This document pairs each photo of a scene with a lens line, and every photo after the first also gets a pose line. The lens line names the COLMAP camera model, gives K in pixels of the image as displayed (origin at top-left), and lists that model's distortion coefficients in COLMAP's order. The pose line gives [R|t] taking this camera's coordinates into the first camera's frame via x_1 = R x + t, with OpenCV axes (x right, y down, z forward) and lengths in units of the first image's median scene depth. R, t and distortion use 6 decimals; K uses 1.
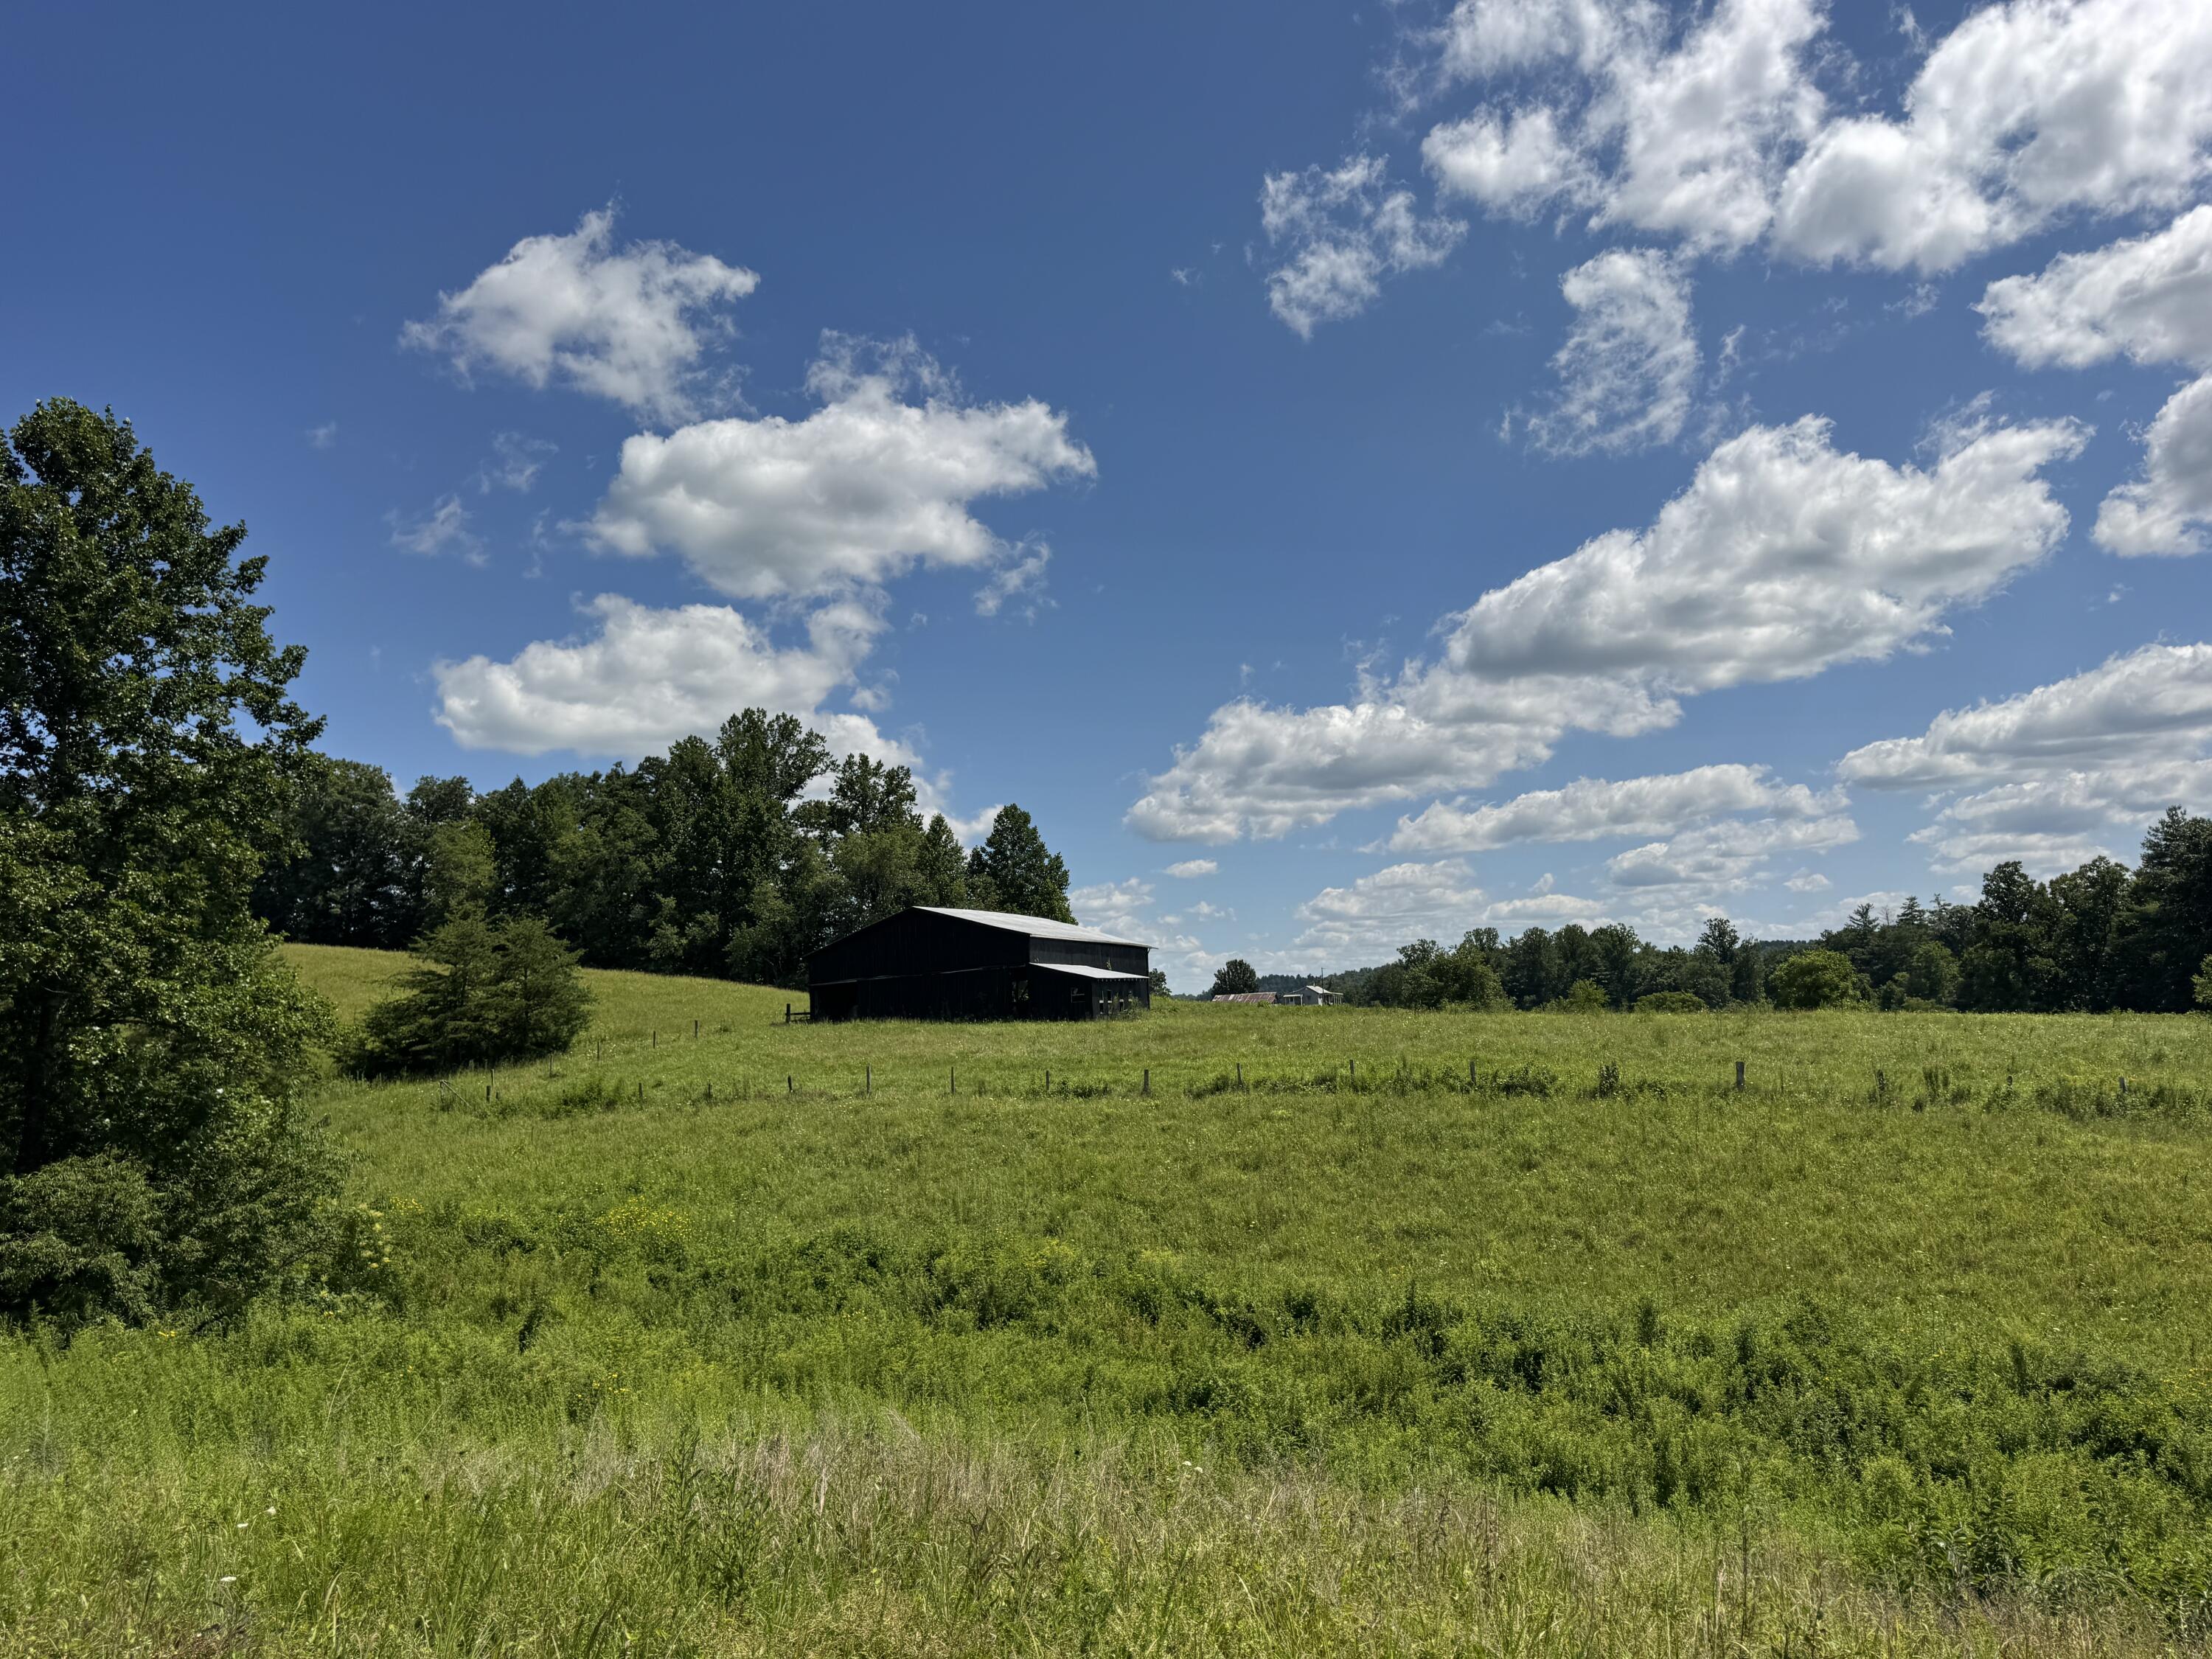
lens RADIAL K [[1487.1, 0, 1106.0], [0, 1487.1, 829.5], [0, 0, 1]] dist [0.136656, -0.179822]
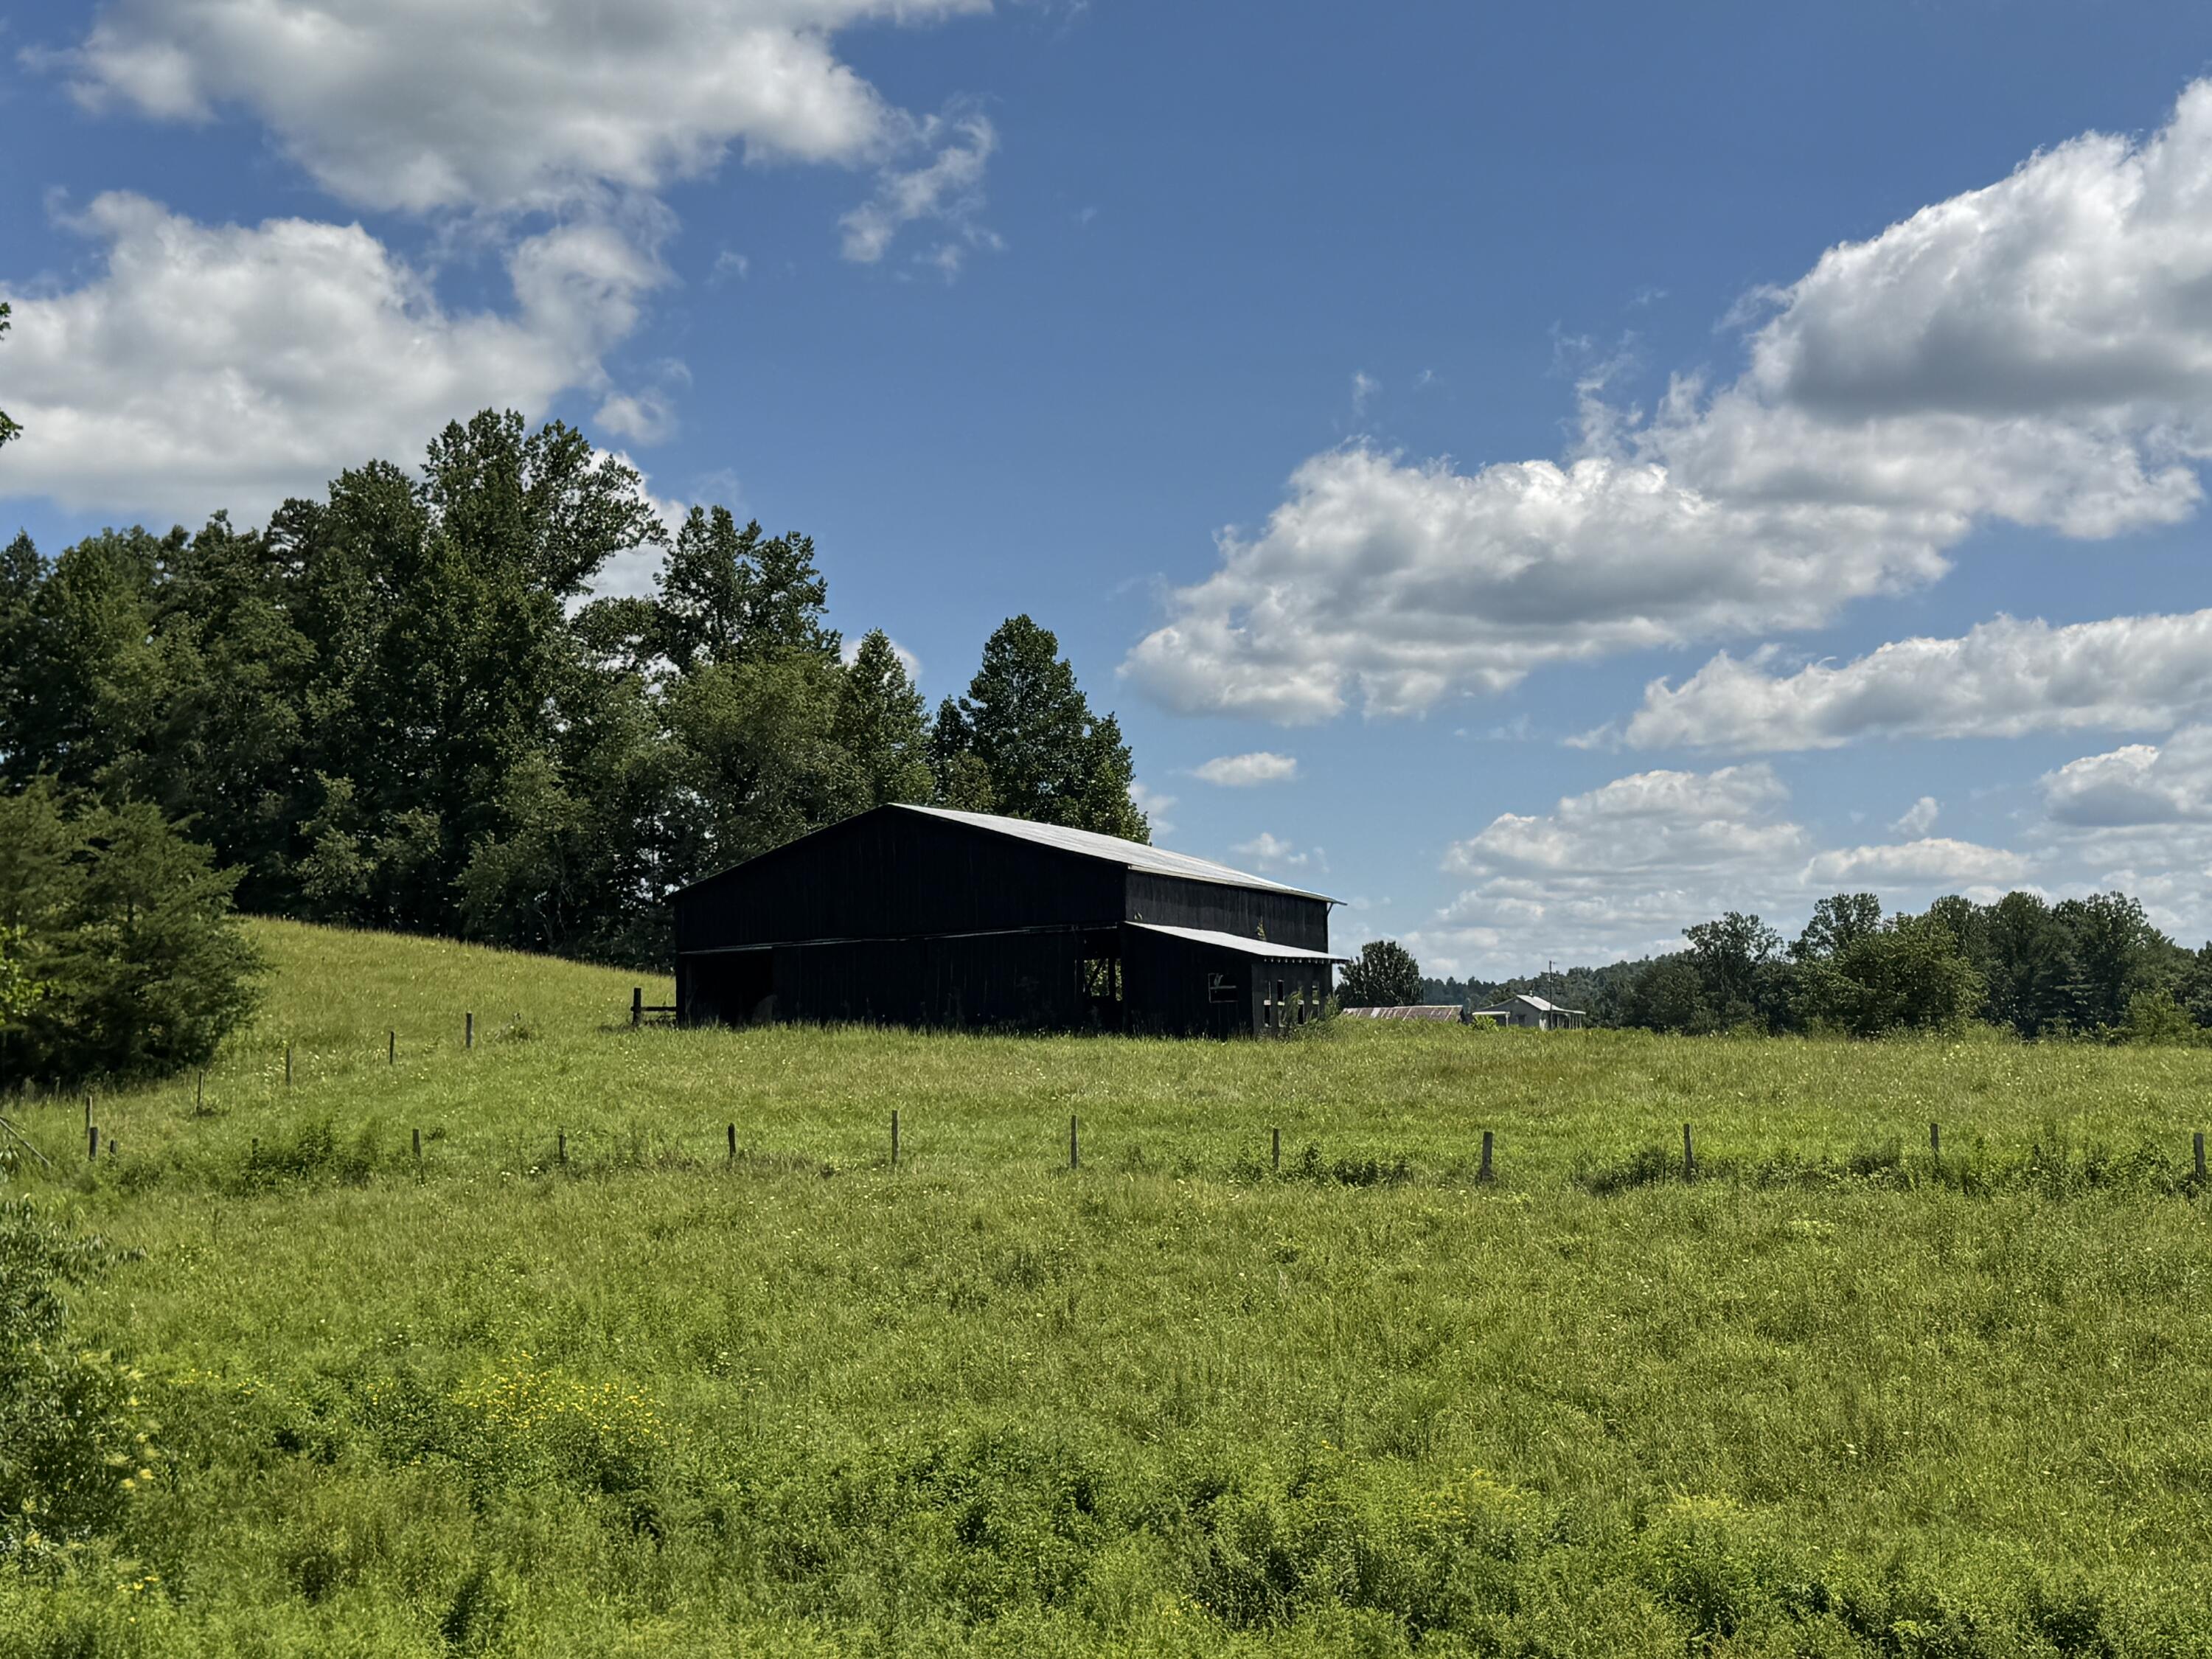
lens RADIAL K [[2863.6, 0, 1106.0], [0, 2863.6, 829.5], [0, 0, 1]] dist [0.120840, -0.084139]
pose [[0.999452, 0.029708, 0.014621, -0.043632], [-0.030379, 0.998385, 0.048001, 0.007515], [-0.013171, -0.048419, 0.998740, 0.023526]]
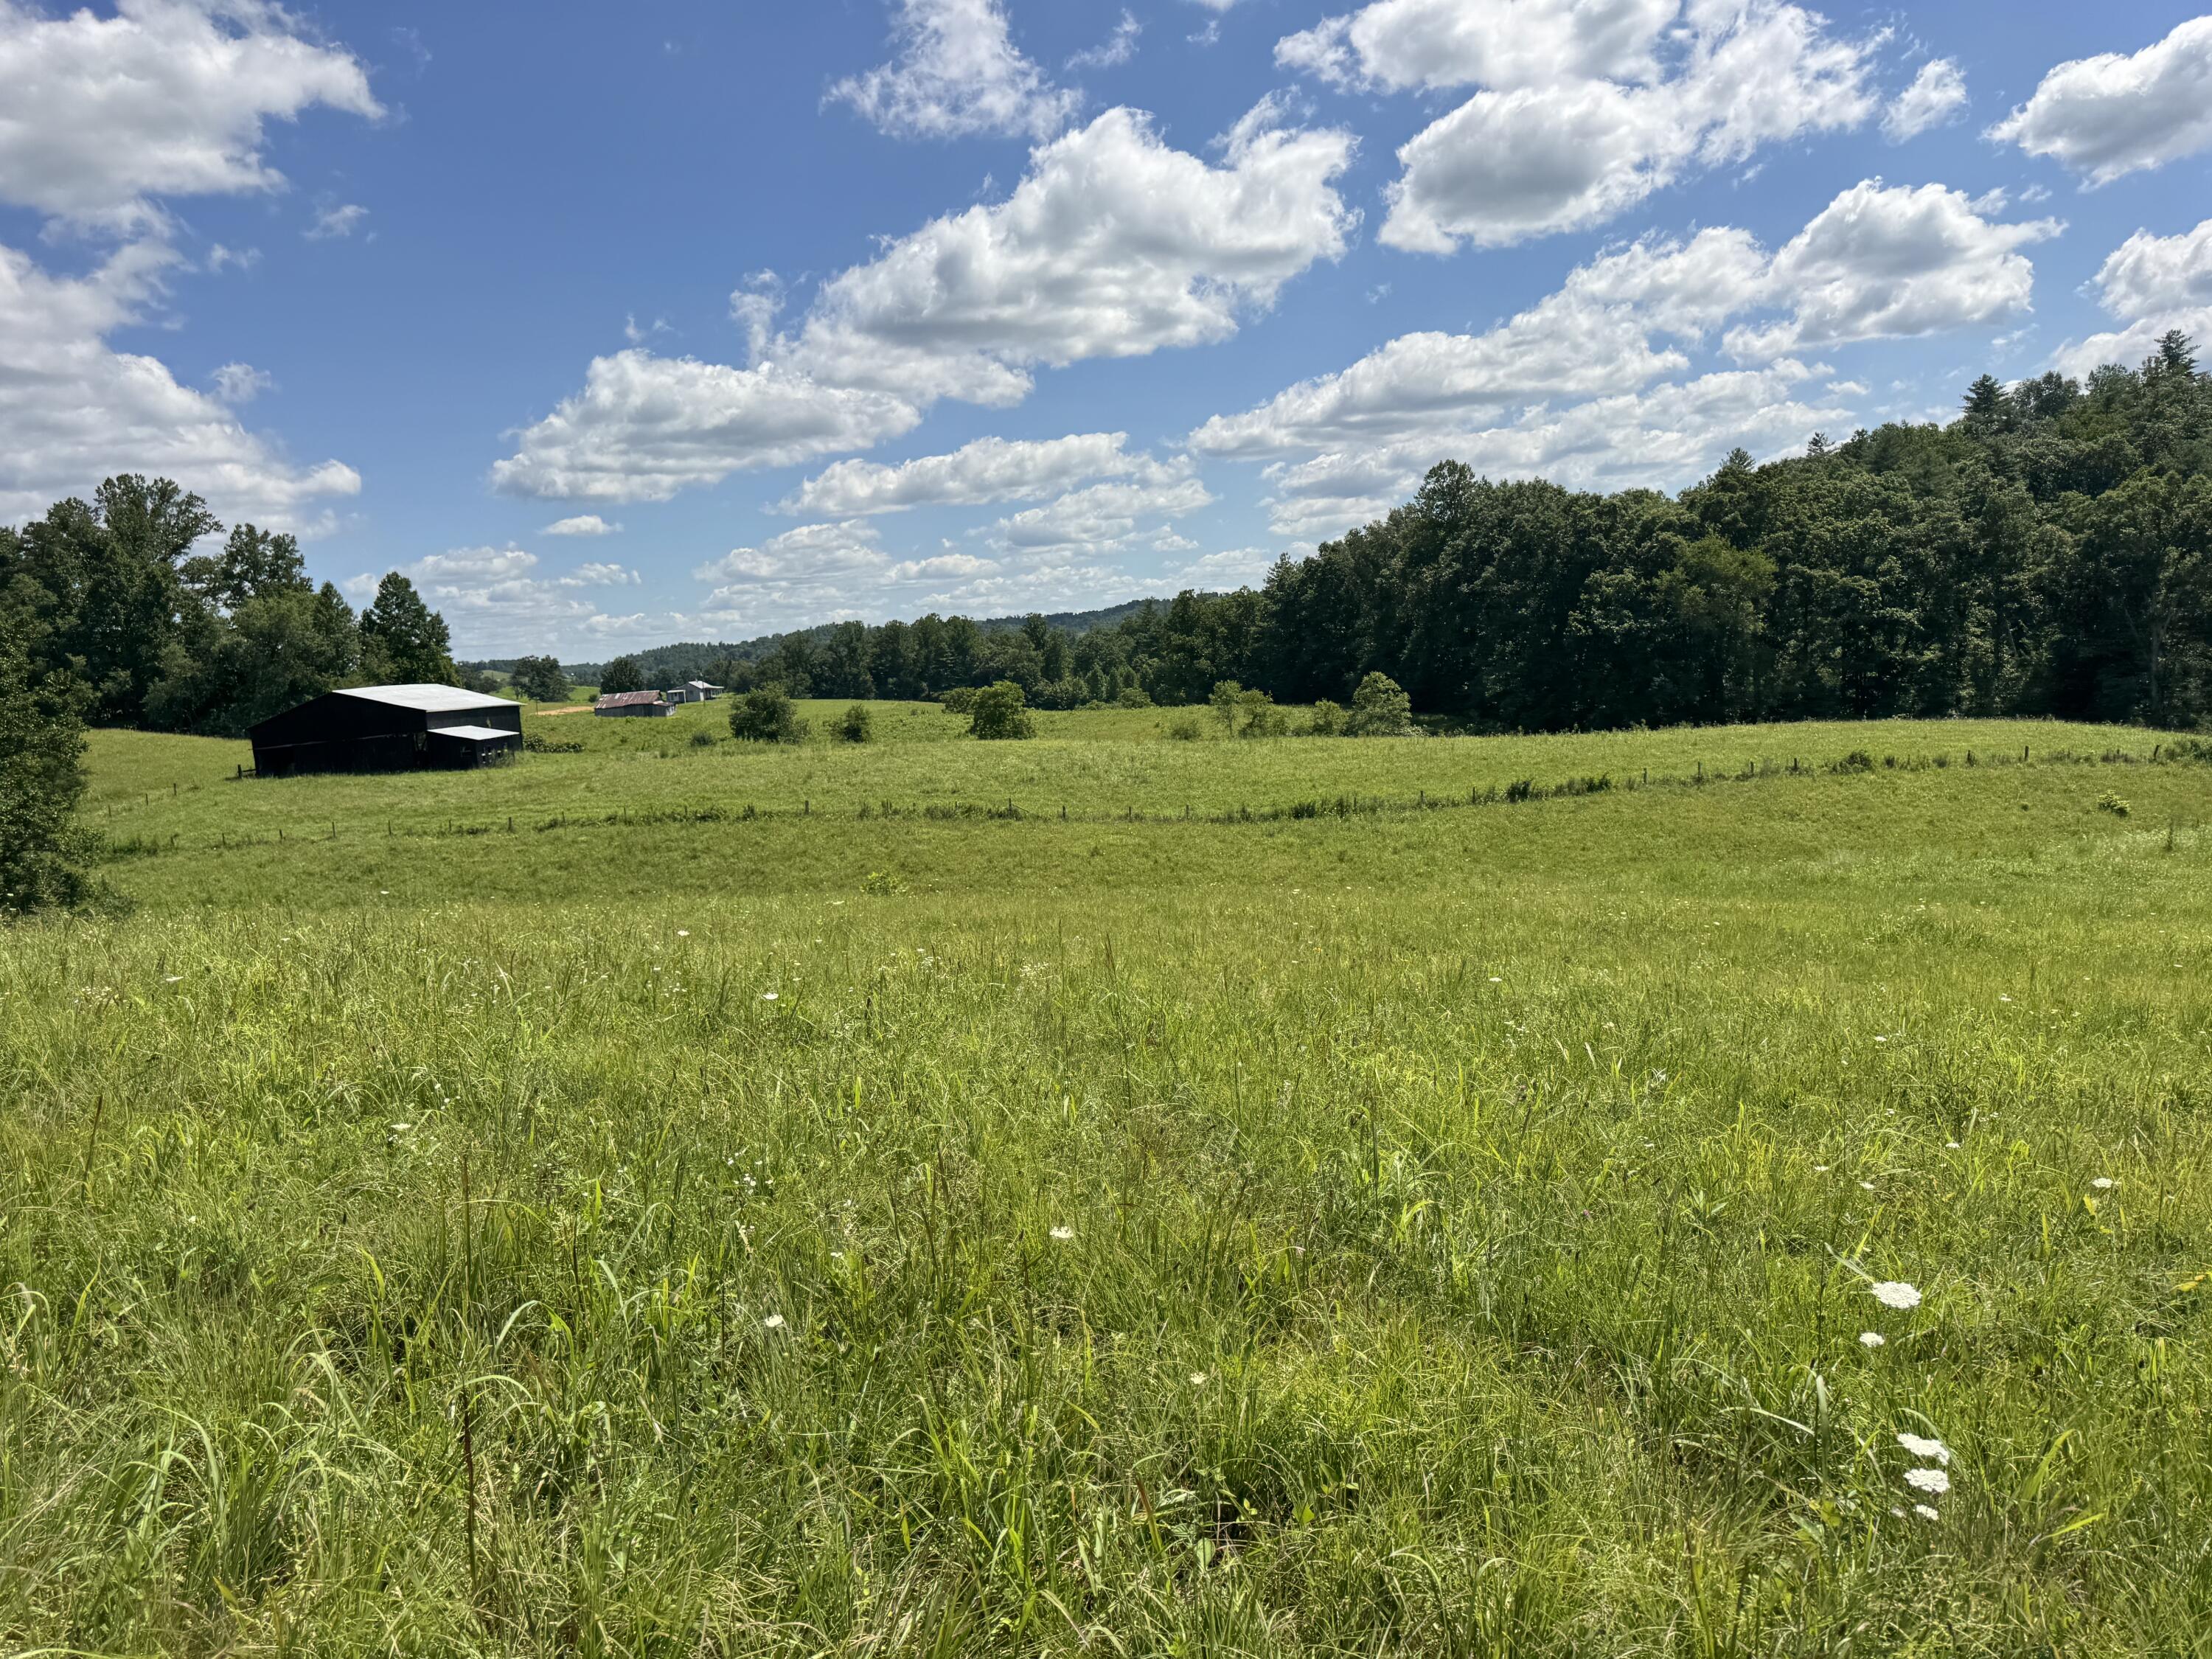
lens RADIAL K [[1525.9, 0, 1109.6], [0, 1525.9, 792.5], [0, 0, 1]] dist [-0.019810, 0.002323]
pose [[0.926721, -0.056548, 0.371471, 0.006734], [-0.020488, 0.979536, 0.200226, -0.094875], [-0.375192, -0.193164, 0.906597, -0.351717]]
